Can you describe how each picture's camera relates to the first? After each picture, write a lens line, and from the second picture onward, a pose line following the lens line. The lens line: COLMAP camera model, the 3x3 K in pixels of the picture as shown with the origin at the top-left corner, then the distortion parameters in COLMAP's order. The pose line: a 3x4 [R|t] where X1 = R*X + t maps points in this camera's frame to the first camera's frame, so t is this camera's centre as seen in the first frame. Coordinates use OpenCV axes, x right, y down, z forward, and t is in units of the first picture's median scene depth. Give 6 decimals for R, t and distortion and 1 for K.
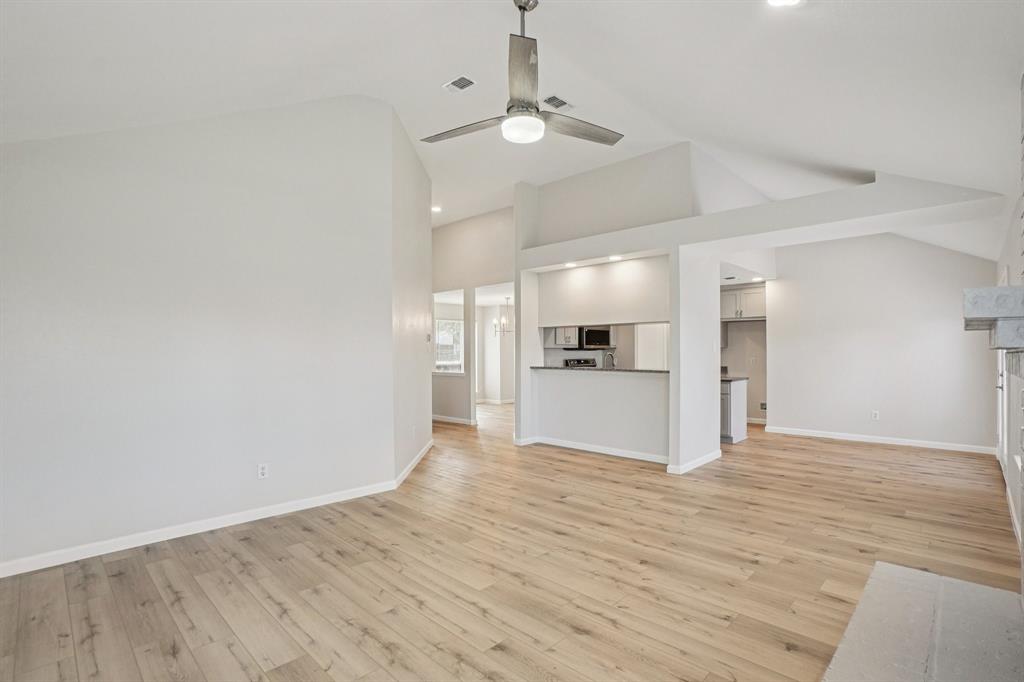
lens RADIAL K [[488.6, 0, 525.1], [0, 488.6, 356.1], [0, 0, 1]] dist [-0.067740, 0.026989]
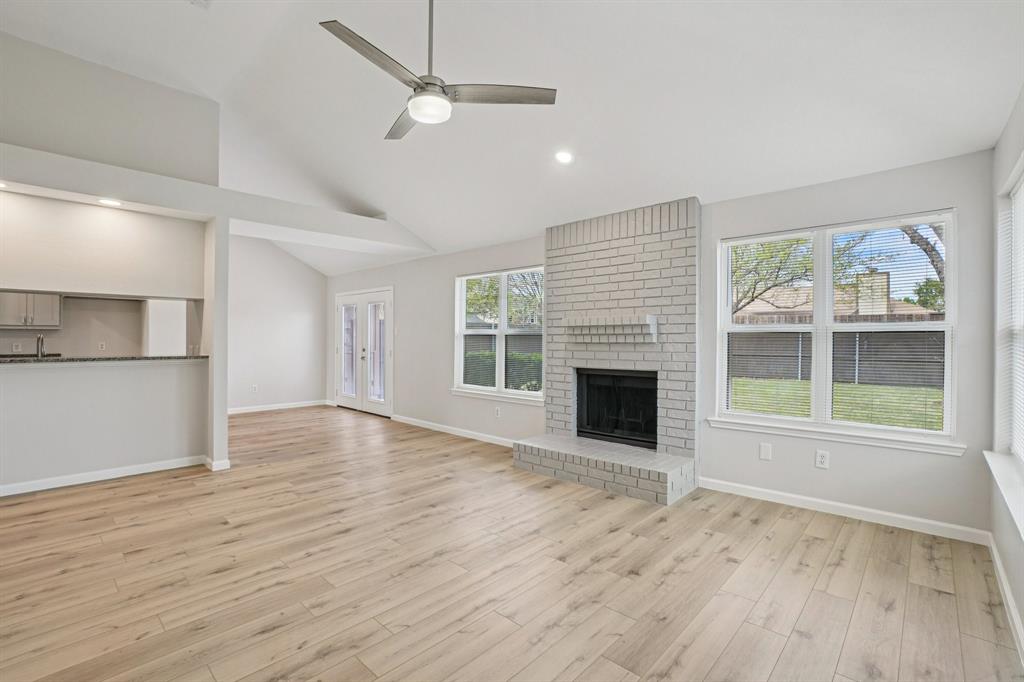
lens RADIAL K [[459.2, 0, 512.0], [0, 459.2, 341.0], [0, 0, 1]] dist [-0.064811, 0.023237]
pose [[-0.005688, -0.005120, 0.999971, -0.533026], [0.005510, 0.999972, 0.005151, 0.002722], [-0.999969, 0.005539, -0.005660, 0.471697]]
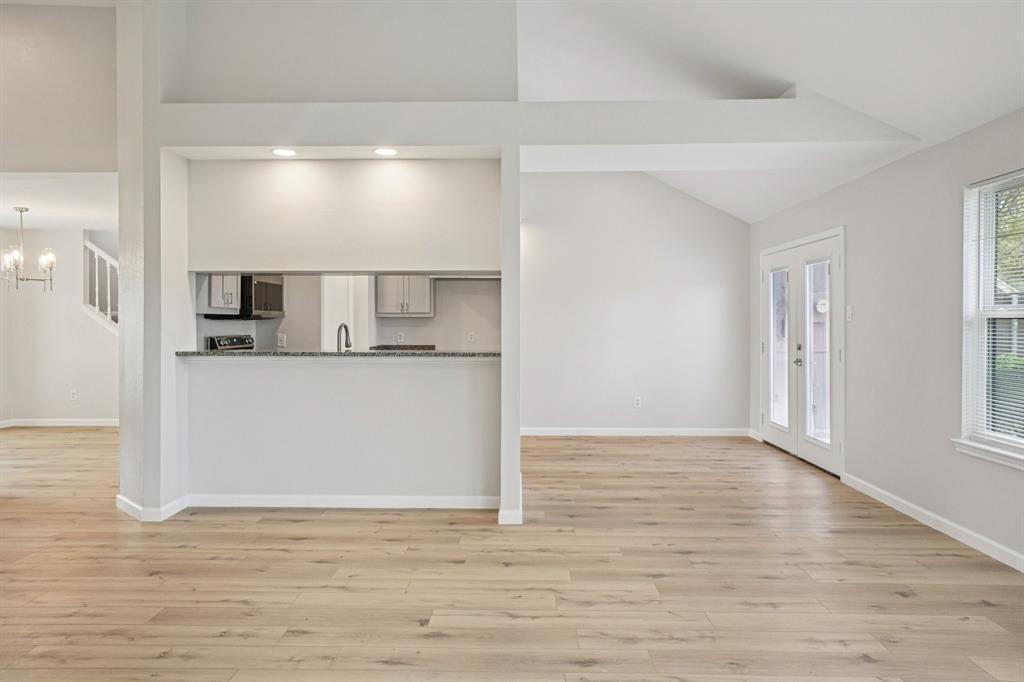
lens RADIAL K [[683.0, 0, 510.3], [0, 683.0, 327.4], [0, 0, 1]] dist [0.007720, 0.005042]
pose [[0.740371, -0.000752, 0.672198, -0.266368], [0.004777, 0.999980, -0.004143, 0.002782], [-0.672181, 0.006278, 0.740360, 0.377960]]
